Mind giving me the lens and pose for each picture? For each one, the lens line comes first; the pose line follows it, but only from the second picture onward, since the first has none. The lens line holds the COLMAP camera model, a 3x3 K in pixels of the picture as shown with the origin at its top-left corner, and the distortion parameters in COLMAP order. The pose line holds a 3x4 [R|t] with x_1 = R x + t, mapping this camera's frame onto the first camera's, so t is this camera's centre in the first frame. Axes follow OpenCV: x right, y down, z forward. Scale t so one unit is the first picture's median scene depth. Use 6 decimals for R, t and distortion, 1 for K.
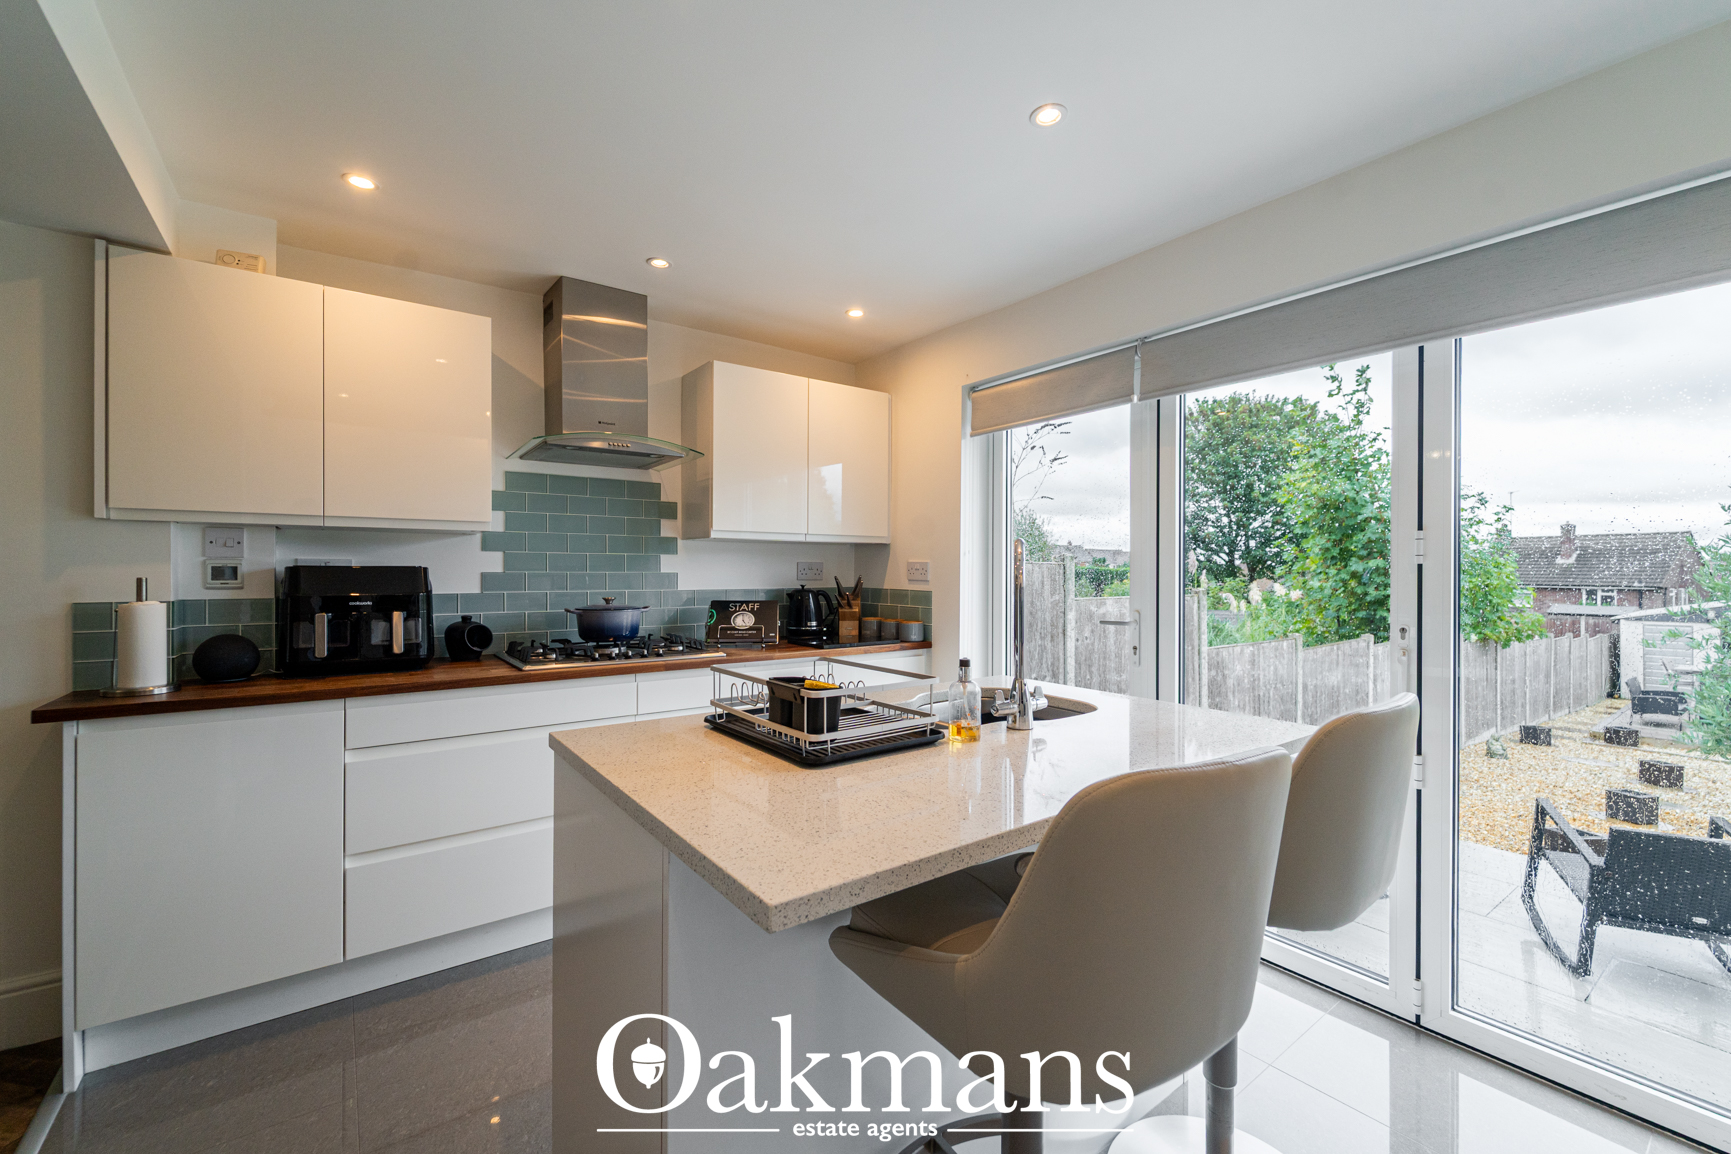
lens RADIAL K [[704.2, 0, 865.7], [0, 704.2, 574.4], [0, 0, 1]] dist [0.000719, -0.000434]
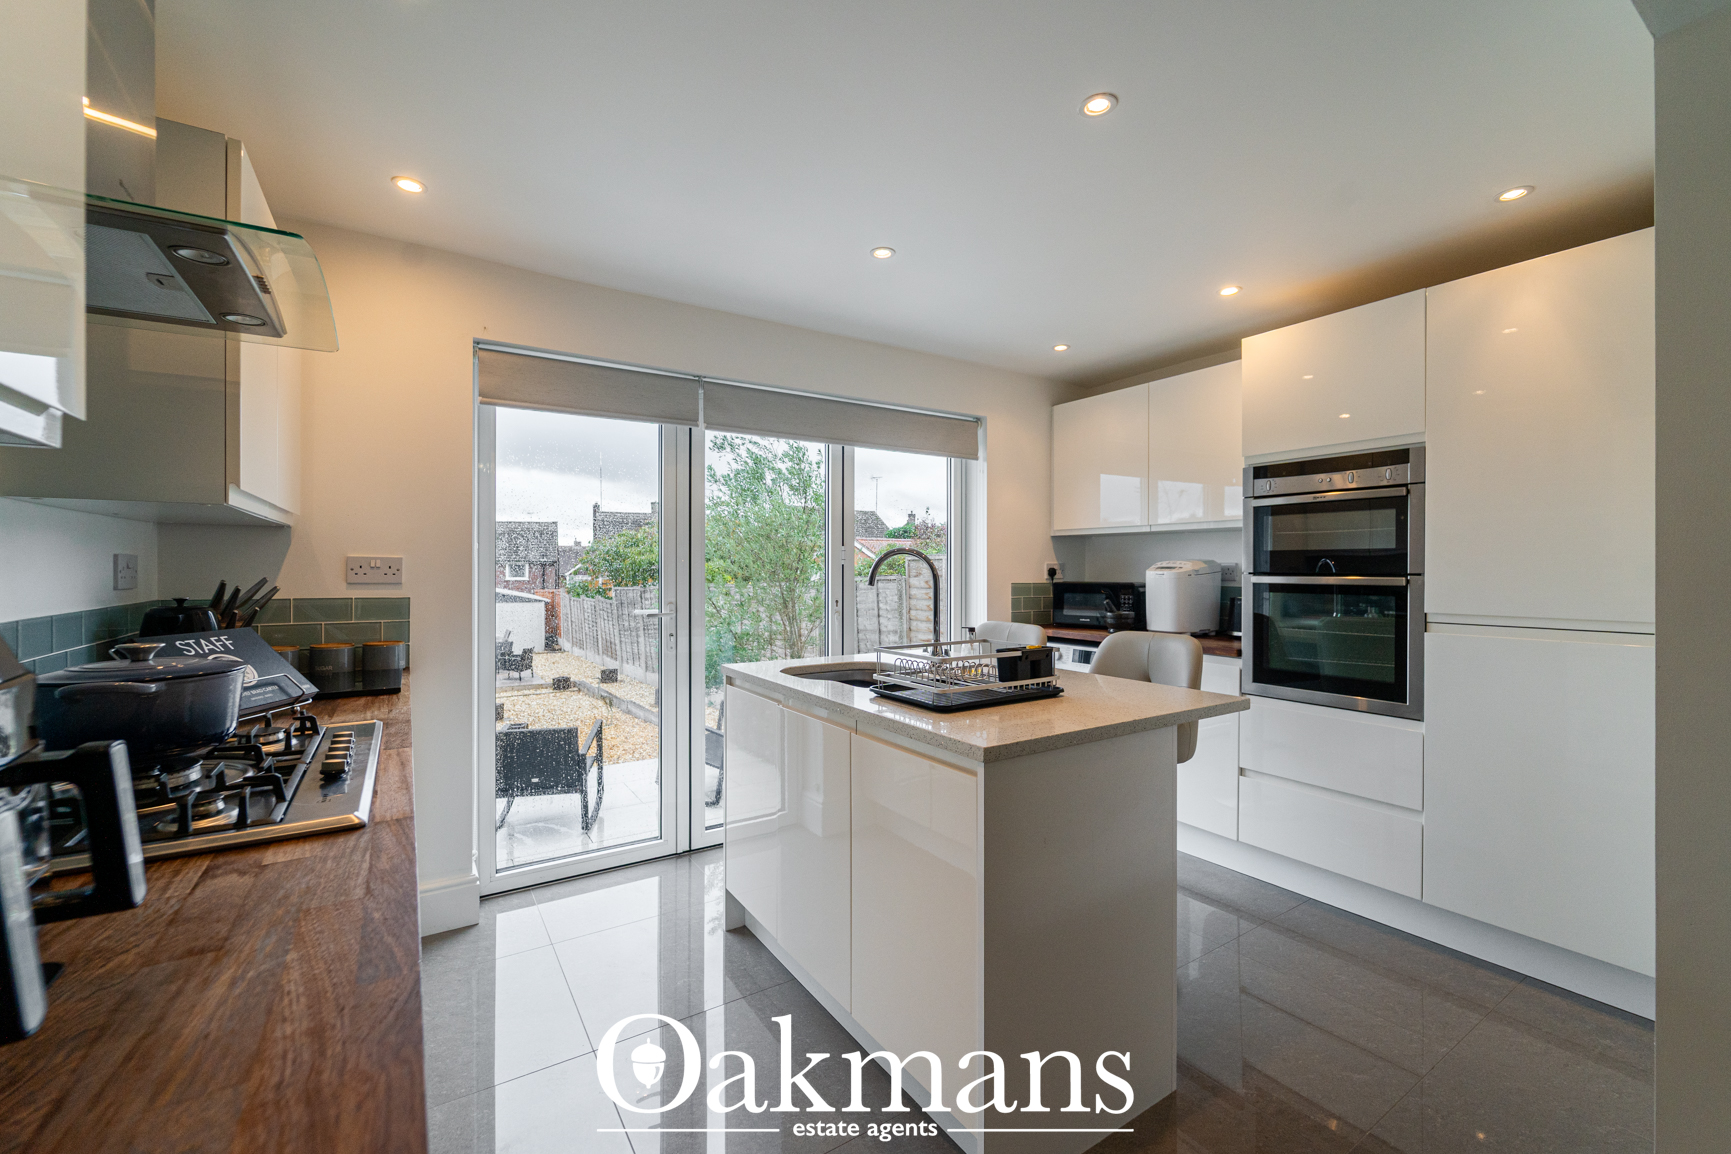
lens RADIAL K [[704.2, 0, 865.2], [0, 704.2, 573.7], [0, 0, 1]] dist [0.000719, -0.000434]
pose [[0.066652, -0.007547, 0.997748, -0.631041], [0.009122, 0.999934, 0.006954, -0.001720], [-0.997735, 0.008638, 0.066716, 0.506675]]
